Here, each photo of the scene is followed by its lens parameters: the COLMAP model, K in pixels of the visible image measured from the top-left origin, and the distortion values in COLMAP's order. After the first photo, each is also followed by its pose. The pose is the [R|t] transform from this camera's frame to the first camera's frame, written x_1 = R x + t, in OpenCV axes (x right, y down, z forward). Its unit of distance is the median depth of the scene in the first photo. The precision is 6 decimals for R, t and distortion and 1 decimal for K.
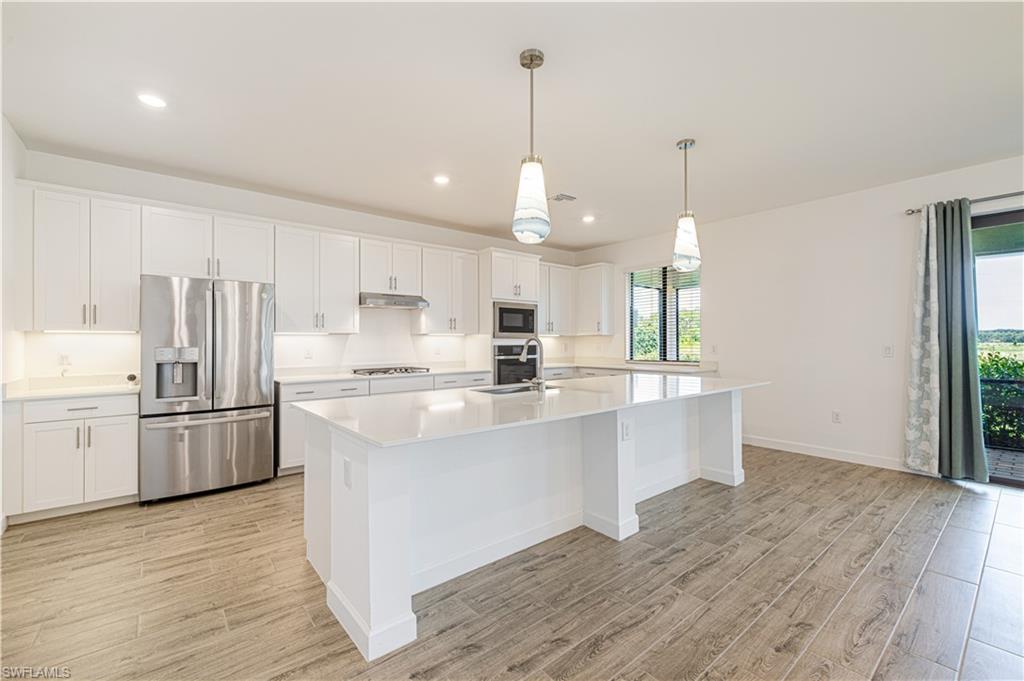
lens RADIAL K [[431.0, 0, 509.2], [0, 431.0, 340.0], [0, 0, 1]] dist [0.001296, -0.000408]
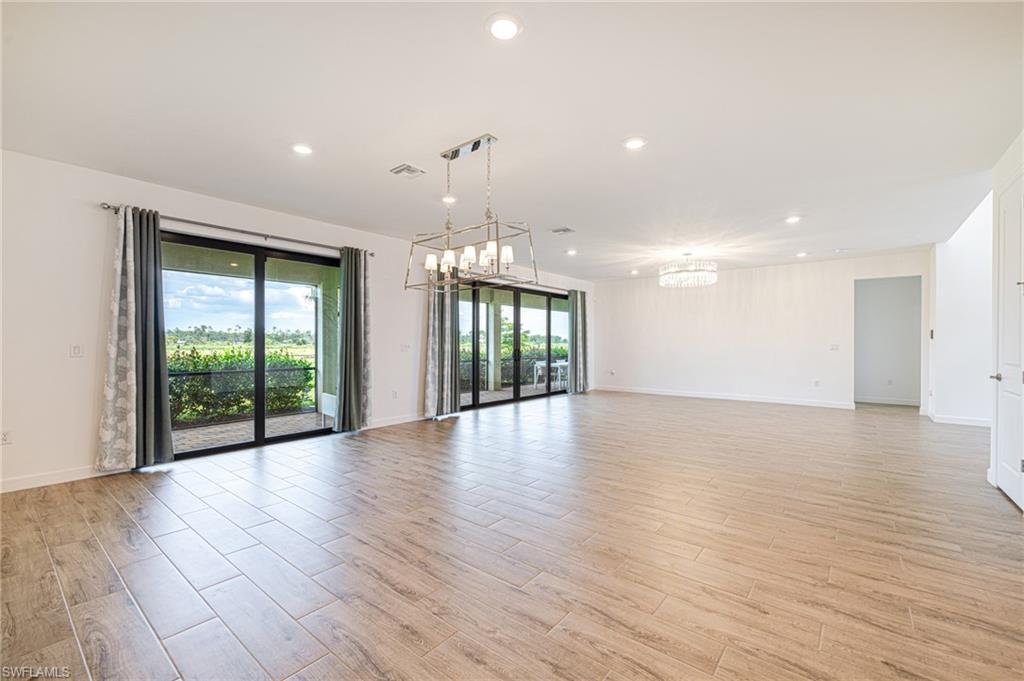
lens RADIAL K [[431.0, 0, 515.4], [0, 431.0, 343.6], [0, 0, 1]] dist [0.001296, -0.000408]
pose [[-0.206712, -0.000303, 0.978402, -0.219057], [-0.003545, 0.999994, -0.000439, 0.009400], [-0.978395, -0.003559, -0.206712, 0.312950]]
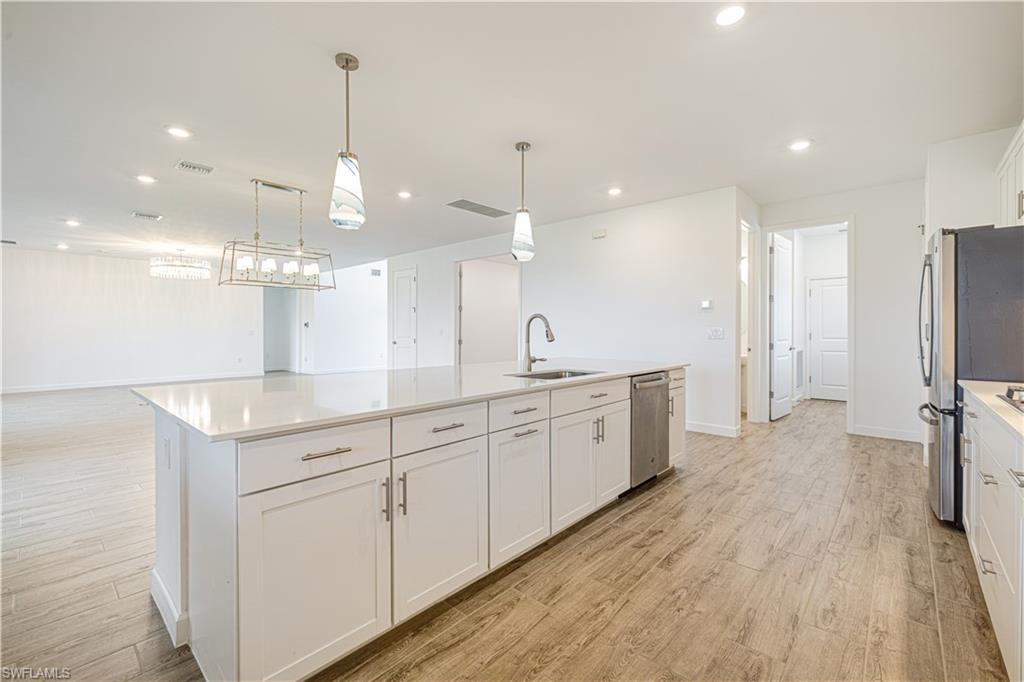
lens RADIAL K [[431.0, 0, 512.7], [0, 431.0, 335.6], [0, 0, 1]] dist [0.001296, -0.000408]
pose [[-0.989286, 0.003676, -0.145946, 0.198059], [0.002897, 0.999980, 0.005551, 0.030623], [0.145963, 0.005068, -0.989277, 1.602779]]
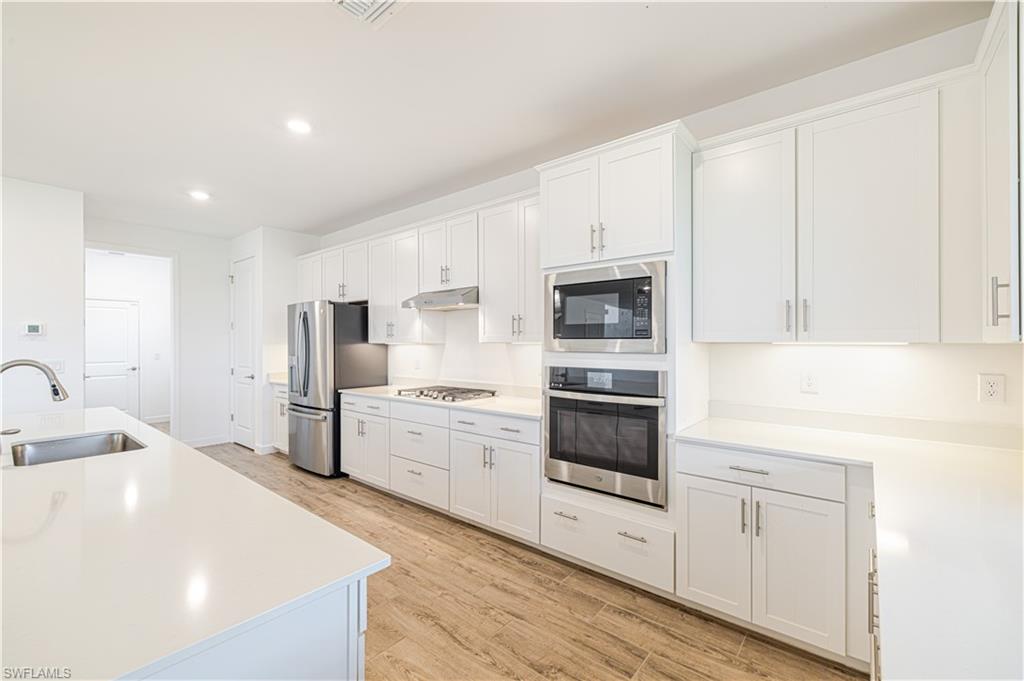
lens RADIAL K [[431.0, 0, 510.1], [0, 431.0, 342.2], [0, 0, 1]] dist [0.001296, -0.000408]
pose [[0.190972, 0.001441, -0.981594, 0.634171], [0.005063, 0.999984, 0.002453, -0.023449], [0.981582, -0.005438, 0.190962, 1.277835]]
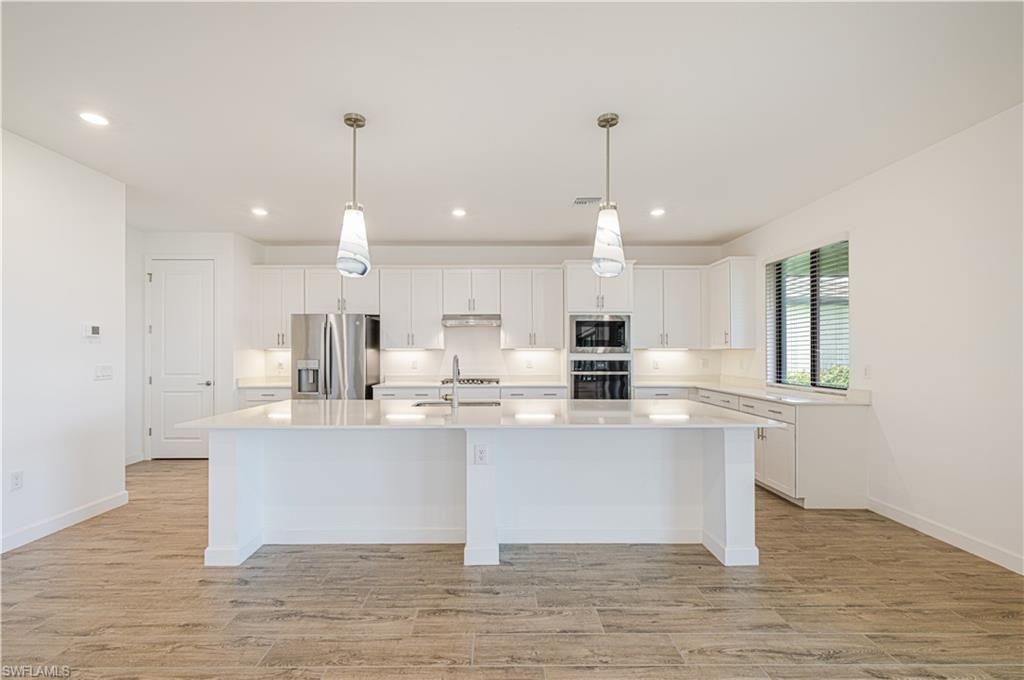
lens RADIAL K [[431.0, 0, 492.0], [0, 431.0, 351.3], [0, 0, 1]] dist [0.001296, -0.000408]
pose [[0.775648, 0.002318, -0.631161, 0.650325], [0.000094, 0.999993, 0.003788, -0.017156], [0.631165, -0.002998, 0.775642, 0.197140]]
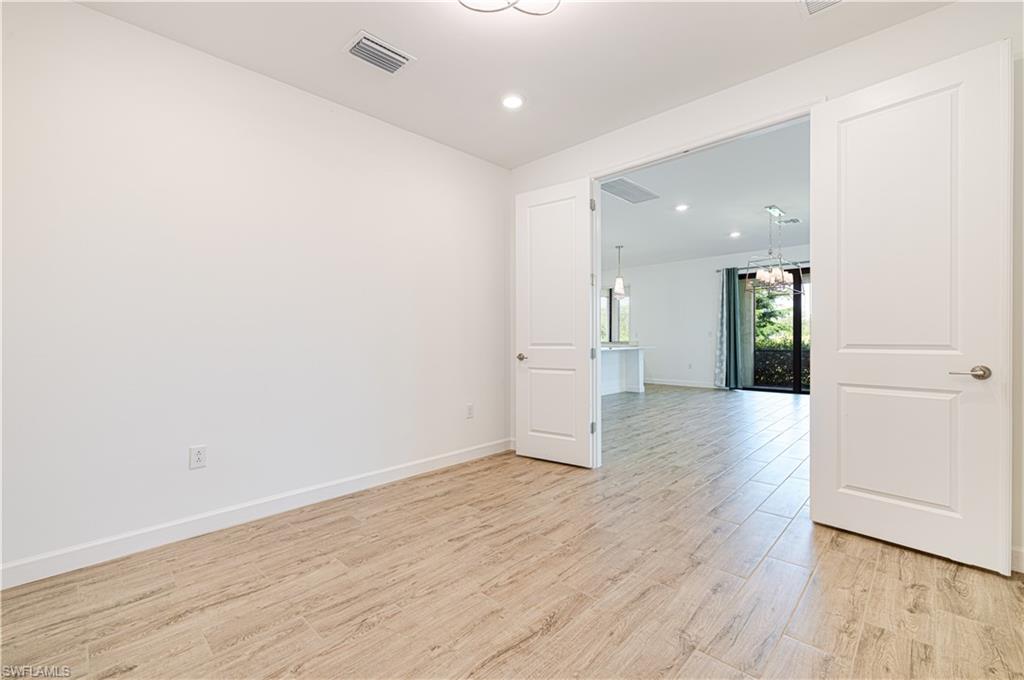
lens RADIAL K [[431.0, 0, 518.4], [0, 431.0, 343.7], [0, 0, 1]] dist [0.001296, -0.000408]
pose [[0.991608, -0.002850, 0.129248, -0.389528], [0.000821, 0.999876, 0.015753, 0.043617], [-0.129277, -0.015514, 0.991487, -1.119277]]
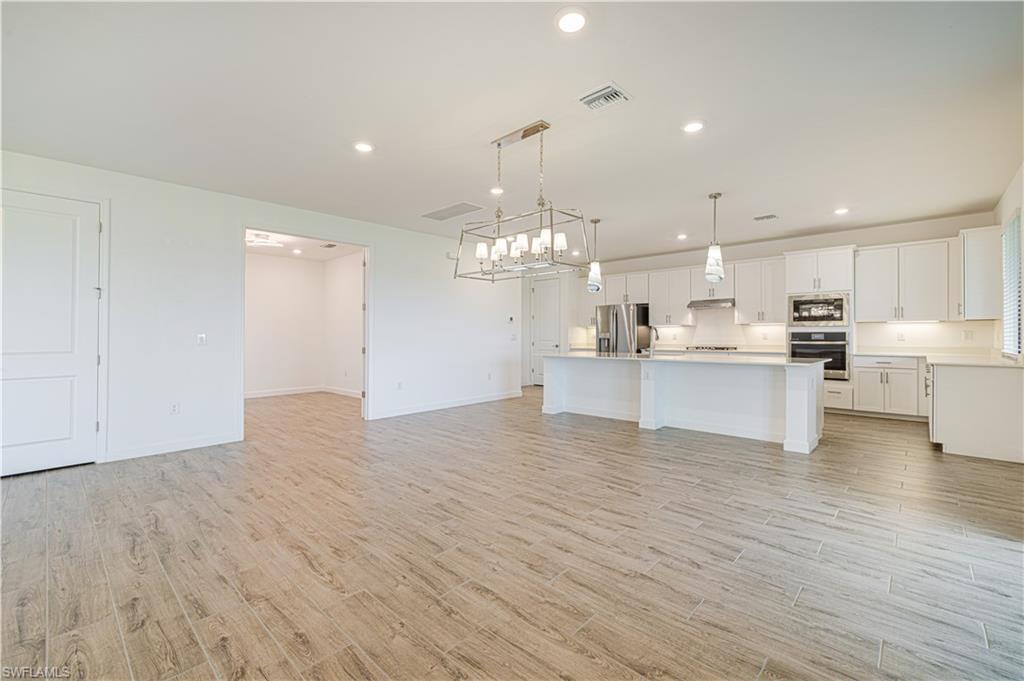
lens RADIAL K [[431.0, 0, 513.1], [0, 431.0, 336.1], [0, 0, 1]] dist [0.001296, -0.000408]
pose [[0.133542, 0.007064, -0.991018, 1.570790], [0.008588, 0.999929, 0.008285, 0.009806], [0.991006, -0.009618, 0.133472, 0.097778]]
